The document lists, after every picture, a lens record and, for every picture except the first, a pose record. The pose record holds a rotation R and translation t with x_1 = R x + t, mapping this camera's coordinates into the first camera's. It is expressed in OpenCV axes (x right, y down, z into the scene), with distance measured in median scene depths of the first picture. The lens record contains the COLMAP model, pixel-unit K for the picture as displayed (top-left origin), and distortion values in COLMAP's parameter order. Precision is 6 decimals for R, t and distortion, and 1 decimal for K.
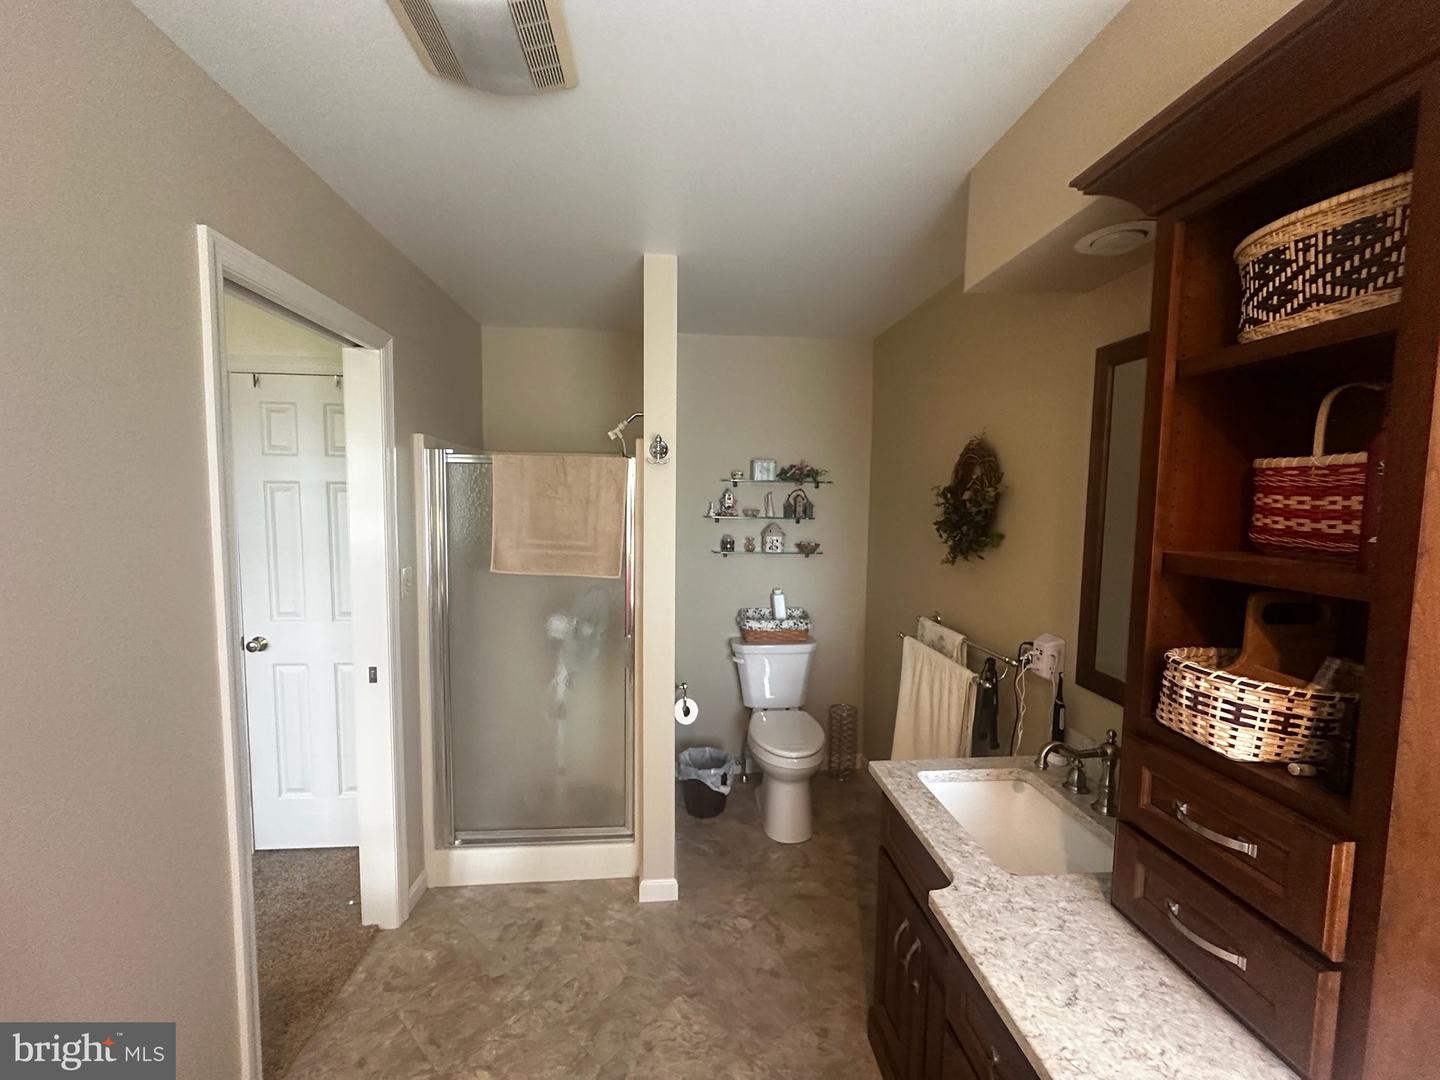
lens RADIAL K [[574.9, 0, 720.0], [0, 574.9, 541.9], [0, 0, 1]] dist [-0.000583, -0.000066]
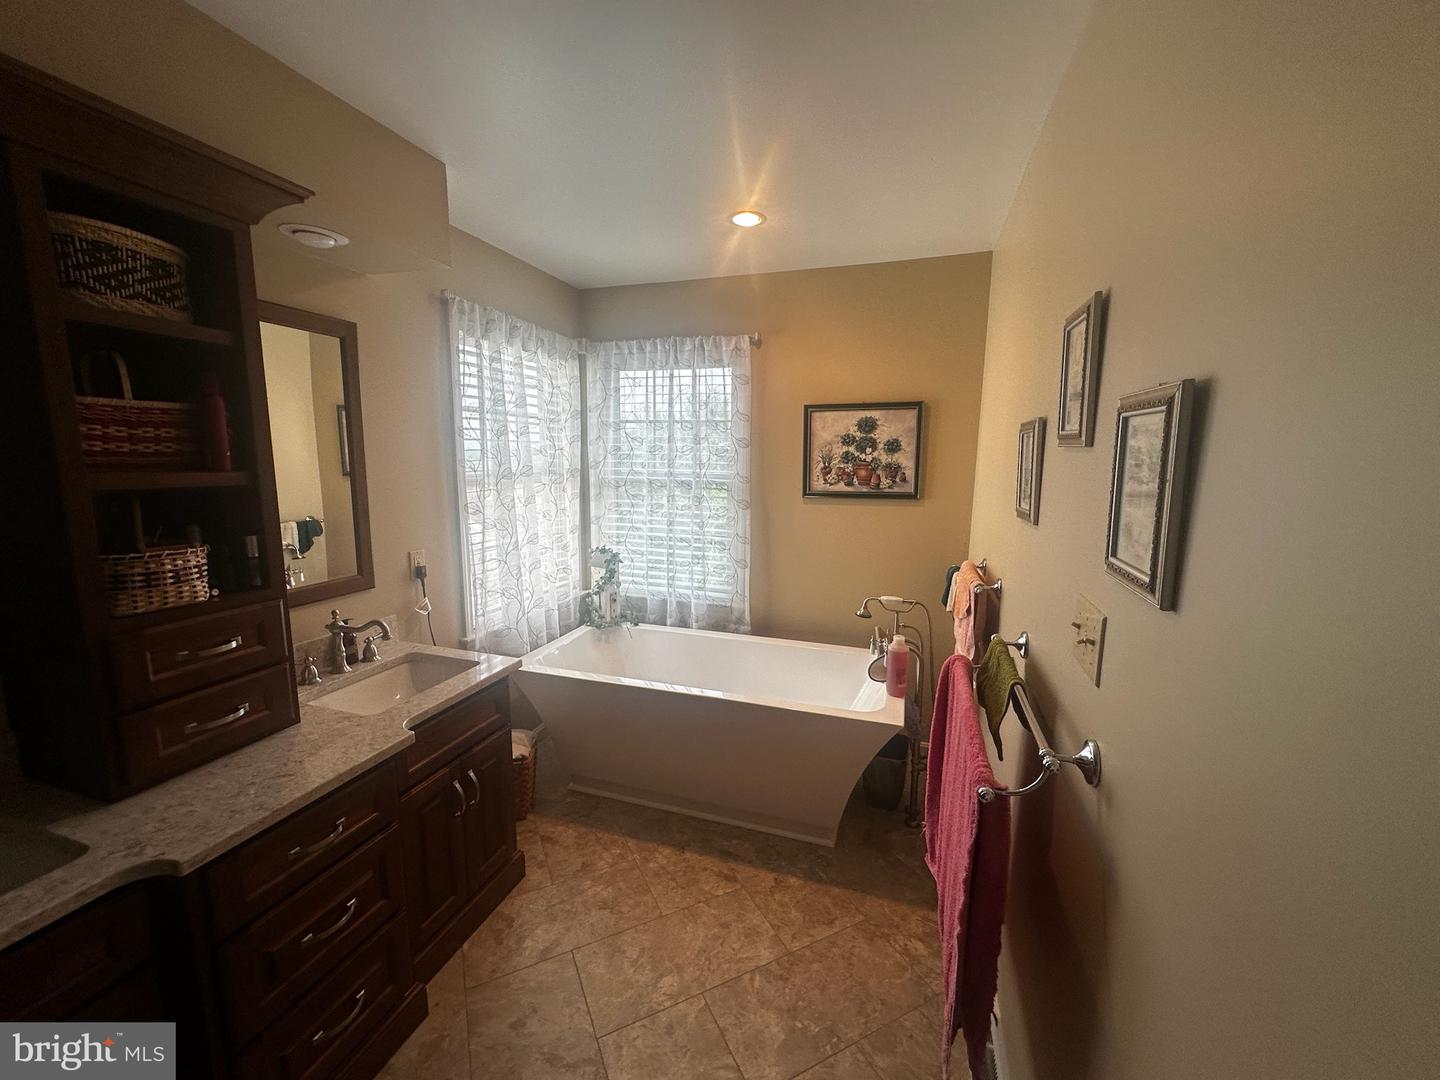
lens RADIAL K [[574.9, 0, 722.5], [0, 574.9, 541.7], [0, 0, 1]] dist [-0.000583, -0.000066]
pose [[-0.917742, -0.079608, 0.389117, -0.932629], [0.009594, 0.974978, 0.222096, -0.102894], [-0.397061, 0.207560, -0.894014, 1.728076]]
